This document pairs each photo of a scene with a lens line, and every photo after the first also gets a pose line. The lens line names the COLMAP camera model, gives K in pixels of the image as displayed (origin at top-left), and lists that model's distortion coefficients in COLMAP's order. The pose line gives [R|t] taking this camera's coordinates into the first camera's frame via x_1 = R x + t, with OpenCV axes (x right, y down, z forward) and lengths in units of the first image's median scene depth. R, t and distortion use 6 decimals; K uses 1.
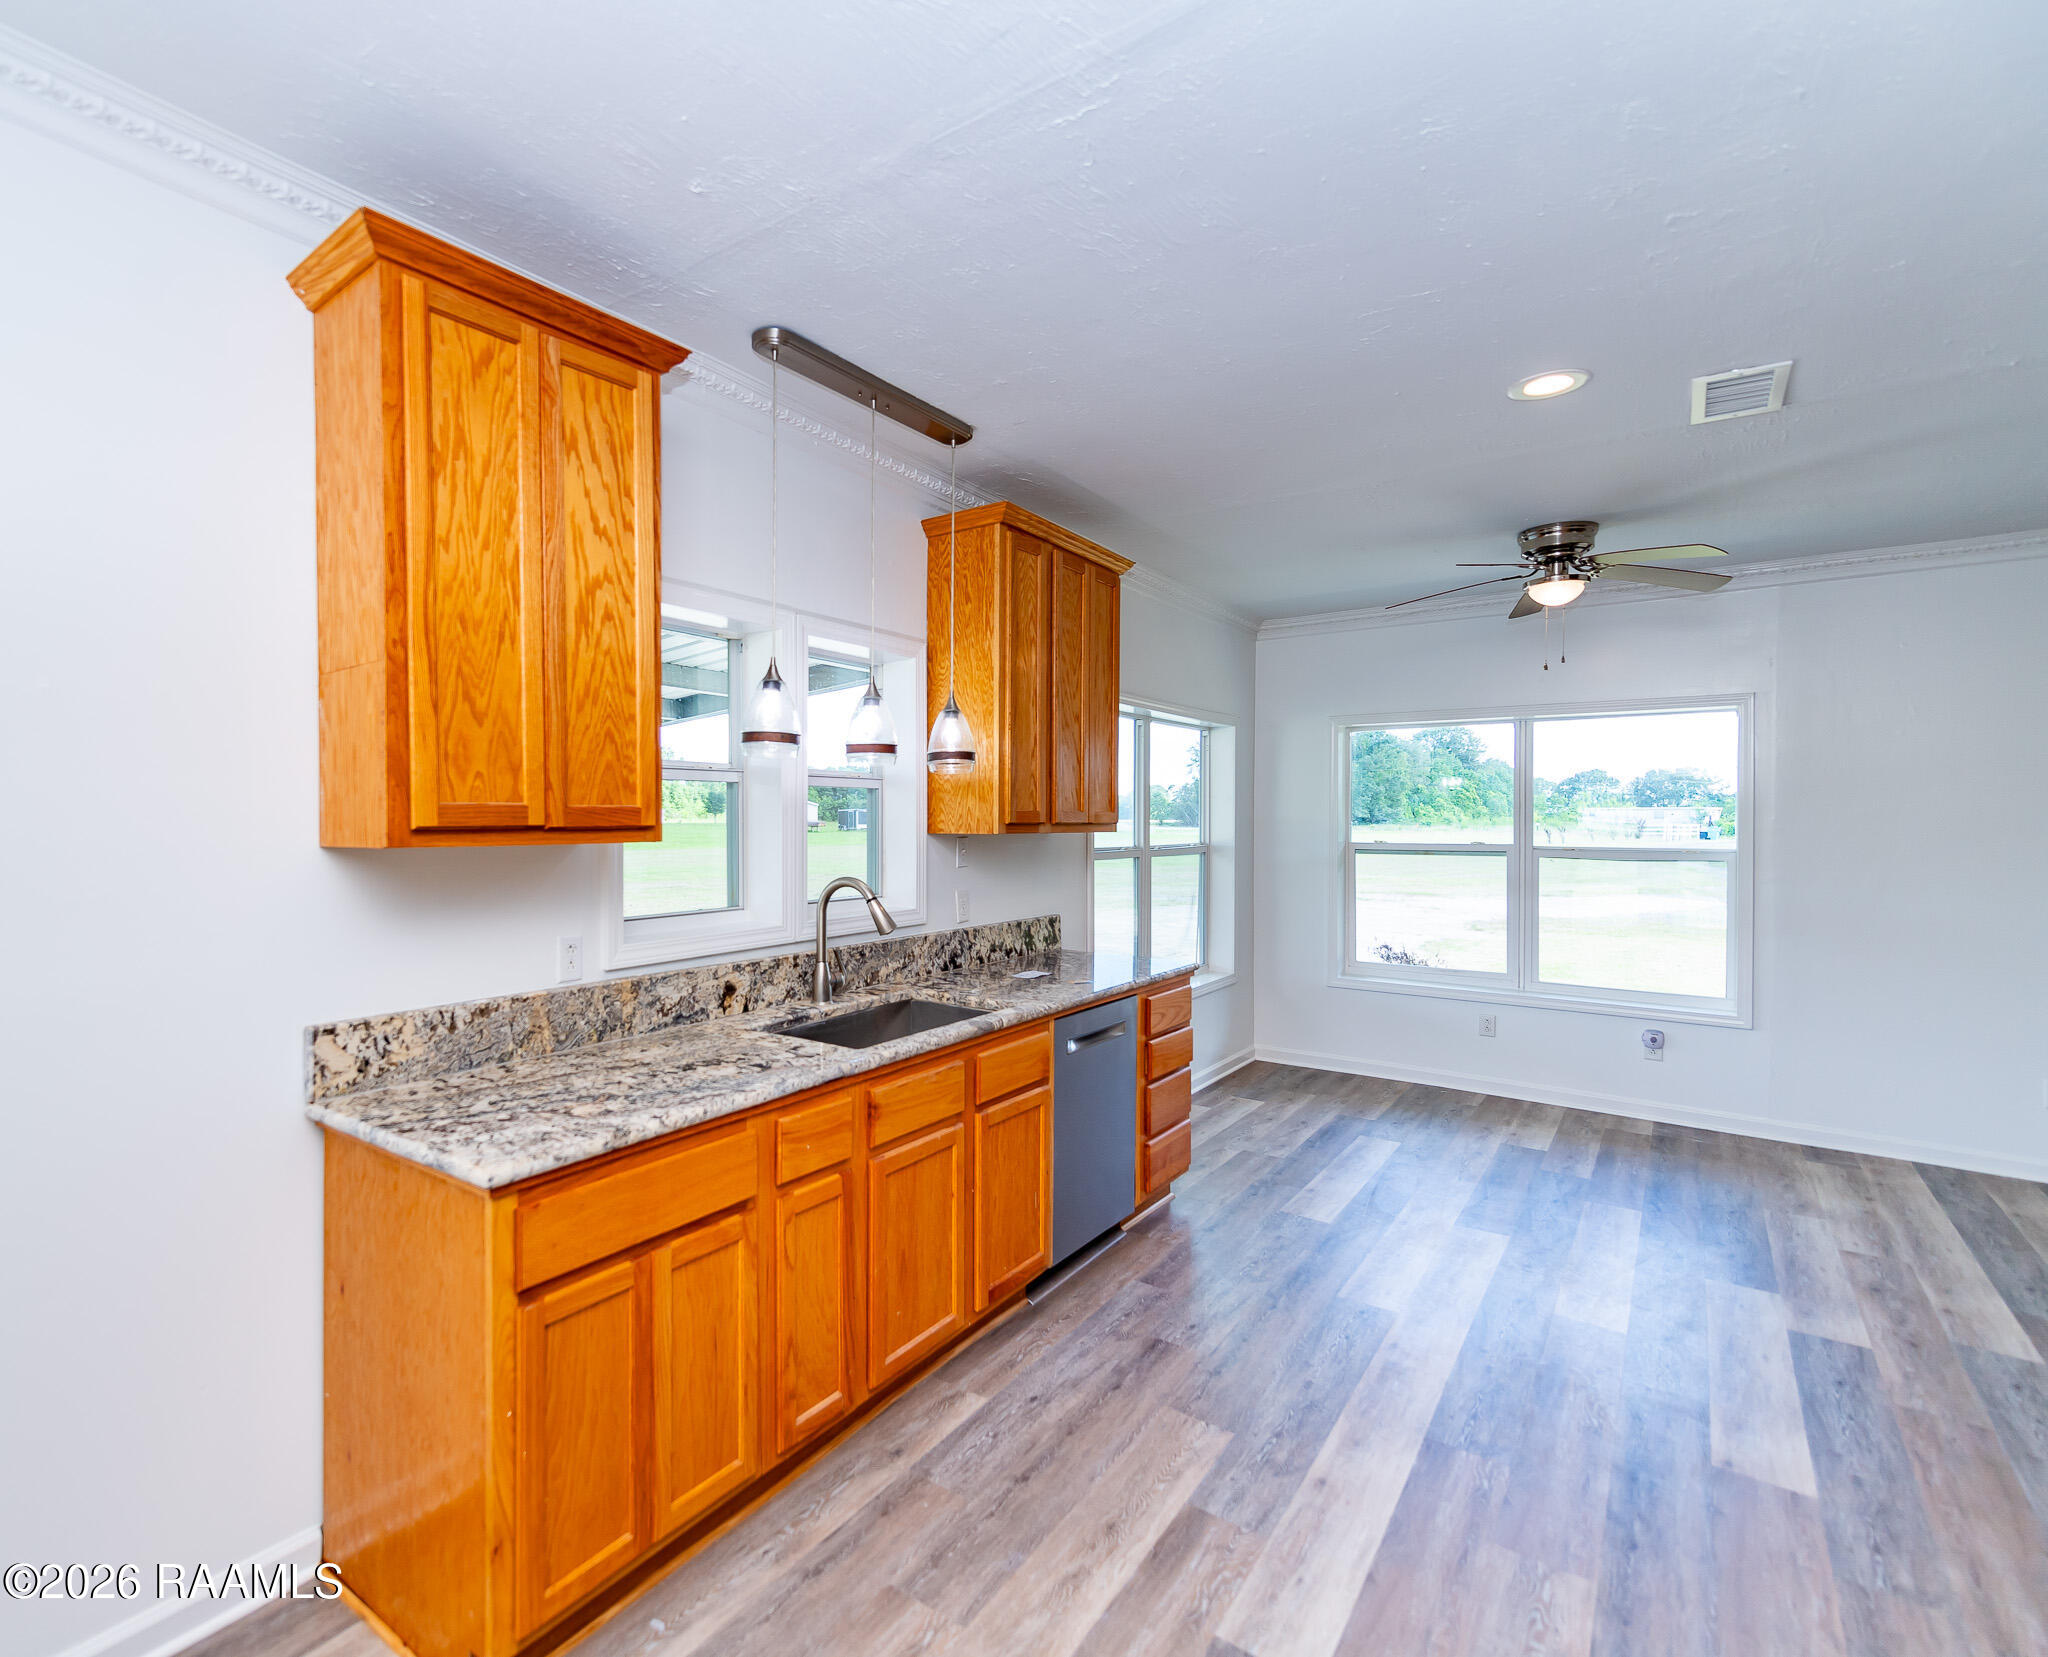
lens RADIAL K [[995.7, 0, 902.6], [0, 995.7, 833.2], [0, 0, 1]] dist [0.018803, -0.001377]
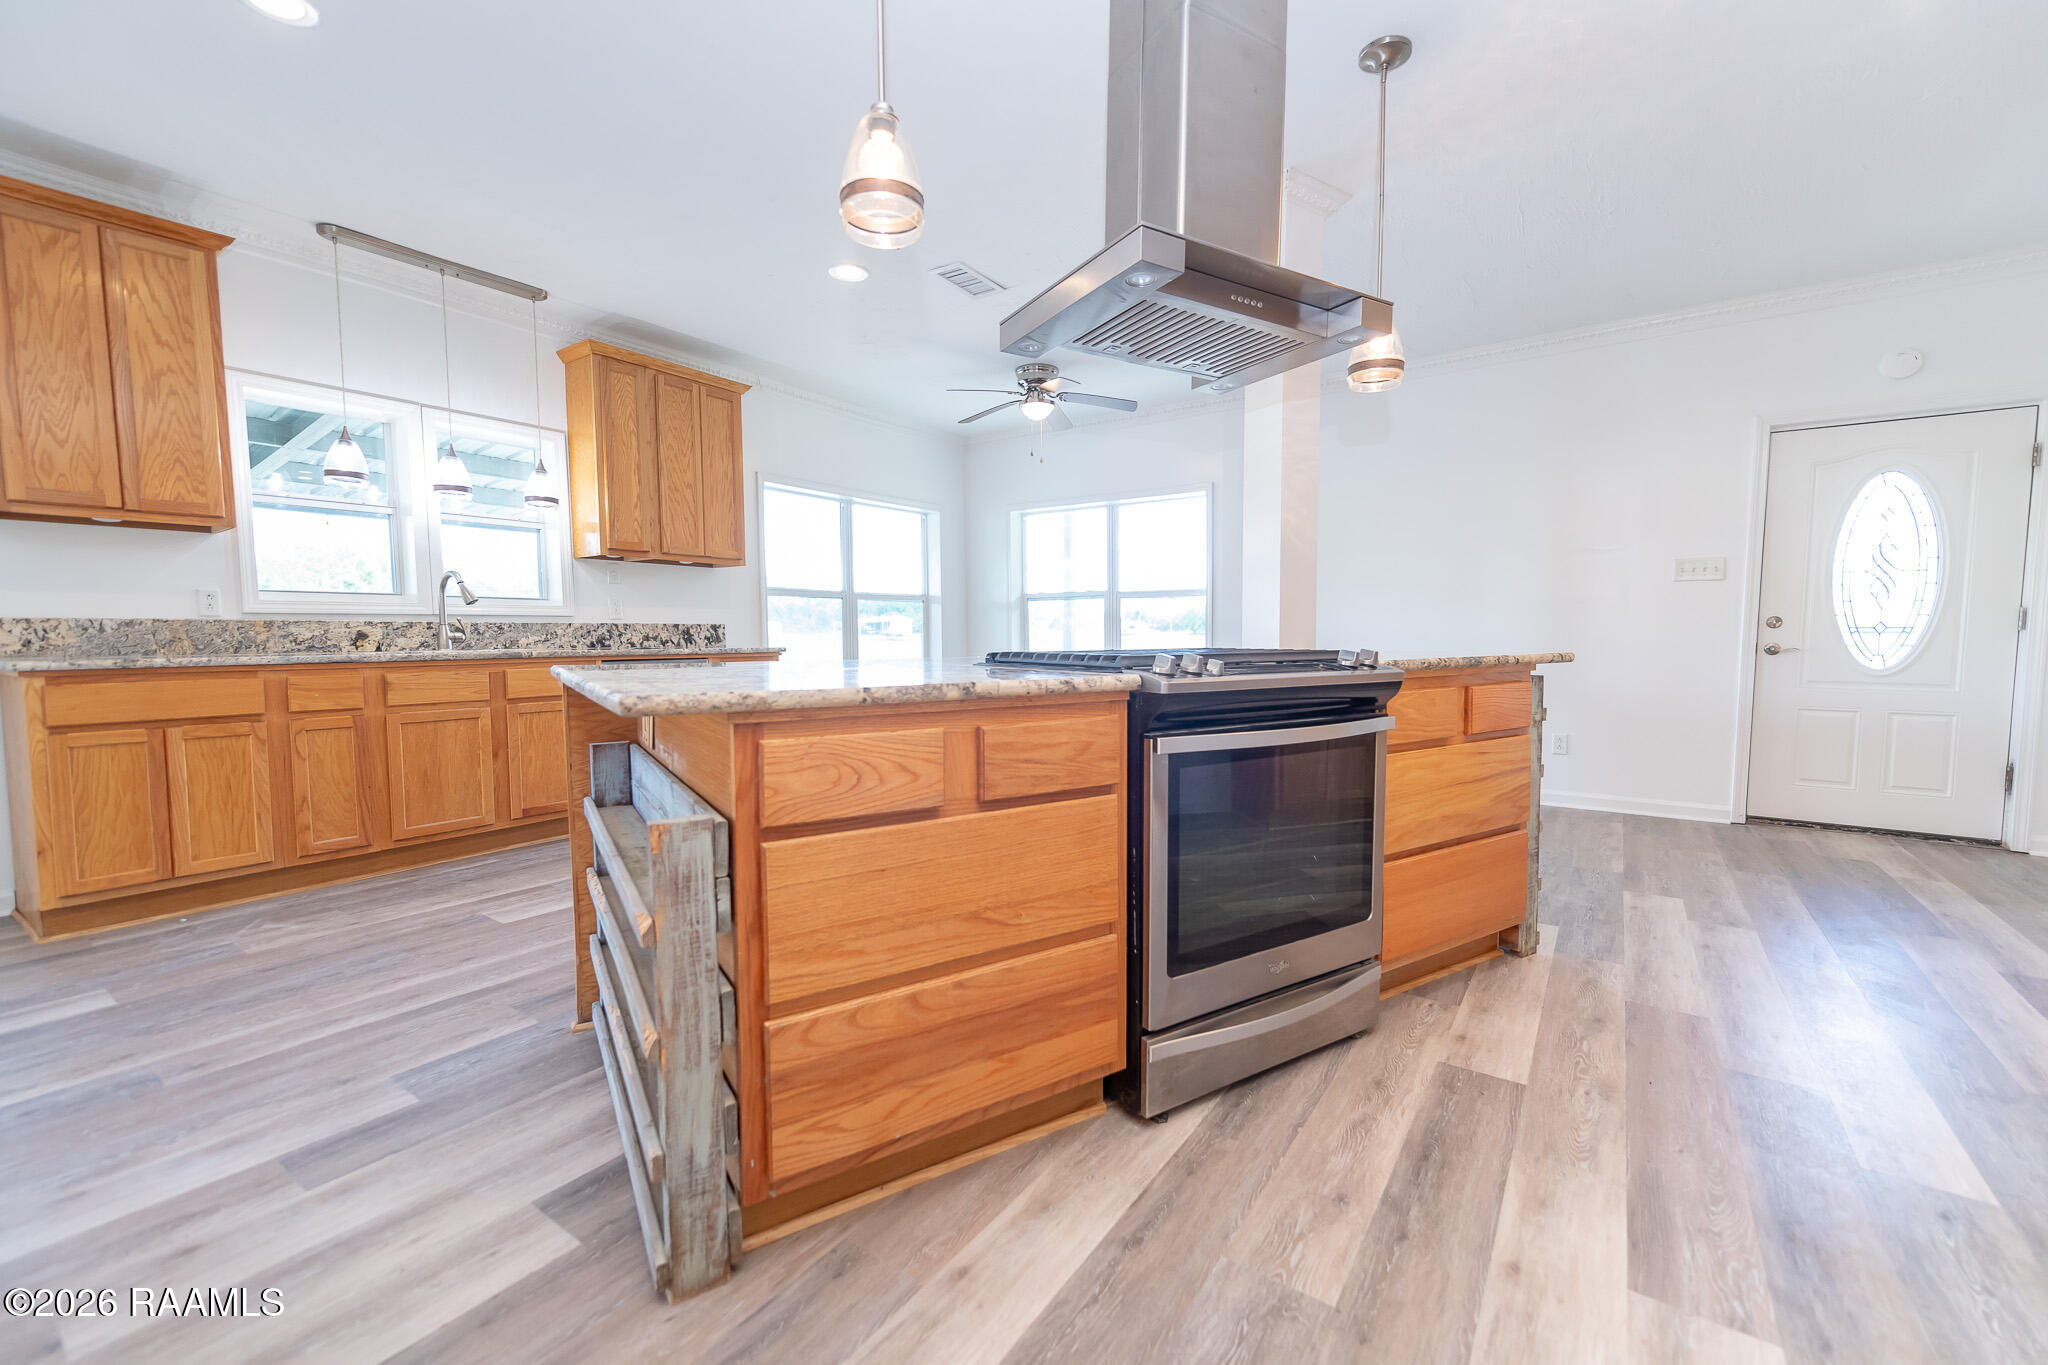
lens RADIAL K [[828.0, 0, 1031.0], [0, 828.0, 684.2], [0, 0, 1]] dist [0.007836, -0.001613]
pose [[0.998051, -0.011255, 0.061387, 0.990563], [0.008165, 0.998697, 0.050367, 0.207834], [-0.061873, -0.049767, 0.996842, -0.514939]]
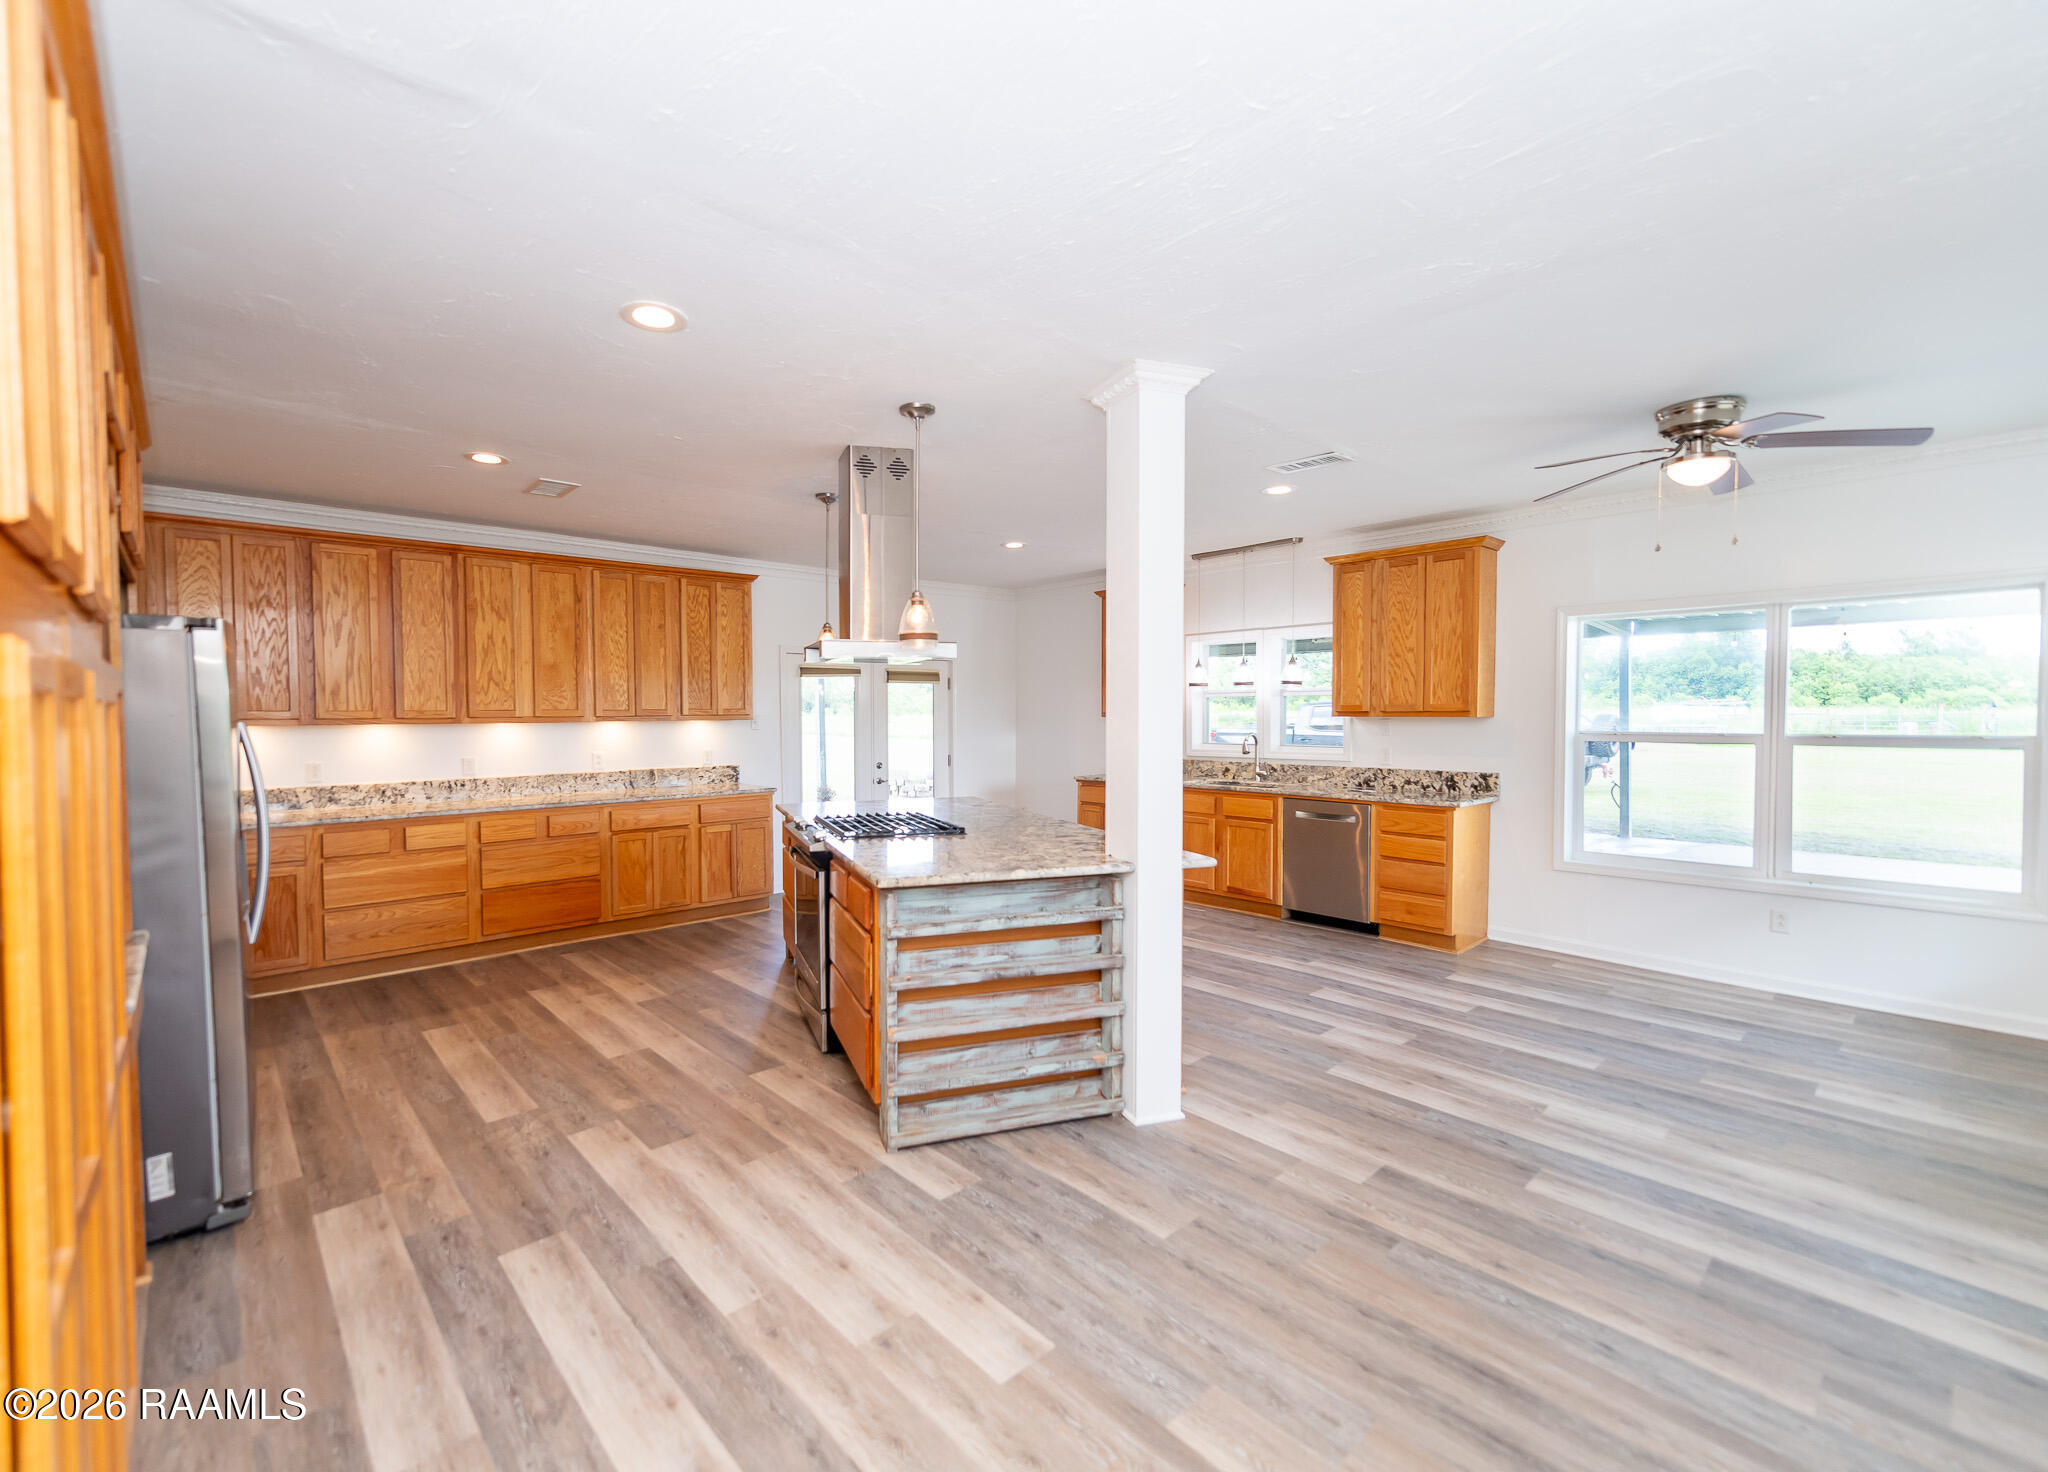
lens RADIAL K [[880.6, 0, 973.7], [0, 880.6, 739.0], [0, 0, 1]] dist [0.013964, -0.002814]
pose [[-0.161109, 0.026243, -0.986588, 2.883039], [-0.009951, 0.999552, 0.028213, 0.004028], [0.986886, 0.014362, -0.160776, 0.808232]]
